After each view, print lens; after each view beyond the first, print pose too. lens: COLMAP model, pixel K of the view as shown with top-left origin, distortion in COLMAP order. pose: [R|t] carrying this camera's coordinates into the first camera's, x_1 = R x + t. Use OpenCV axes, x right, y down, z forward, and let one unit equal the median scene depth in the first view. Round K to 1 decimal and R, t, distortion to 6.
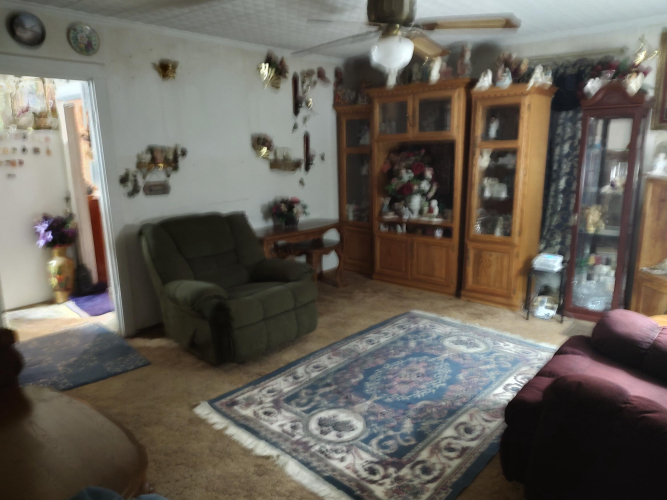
lens RADIAL K [[480.7, 0, 333.5], [0, 480.7, 250.2], [0, 0, 1]] dist [0.029816, -0.000750]
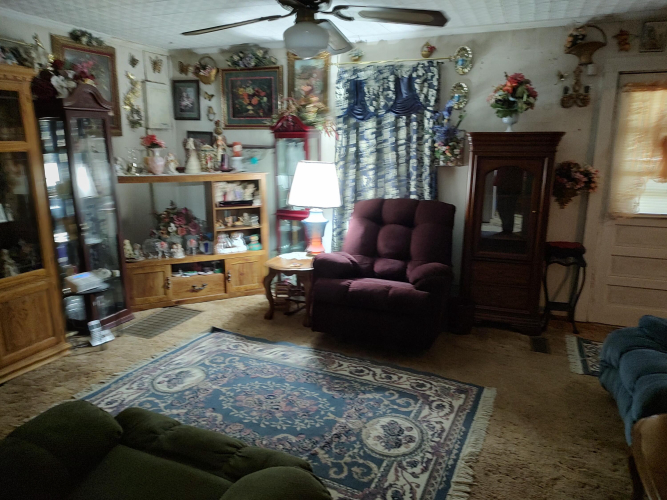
lens RADIAL K [[480.7, 0, 333.7], [0, 480.7, 250.8], [0, 0, 1]] dist [0.029816, -0.000750]
pose [[-0.305701, -0.189545, 0.933070, -0.771876], [0.213611, 0.941349, 0.261212, -0.248464], [-0.927856, 0.279167, -0.247282, 1.237222]]
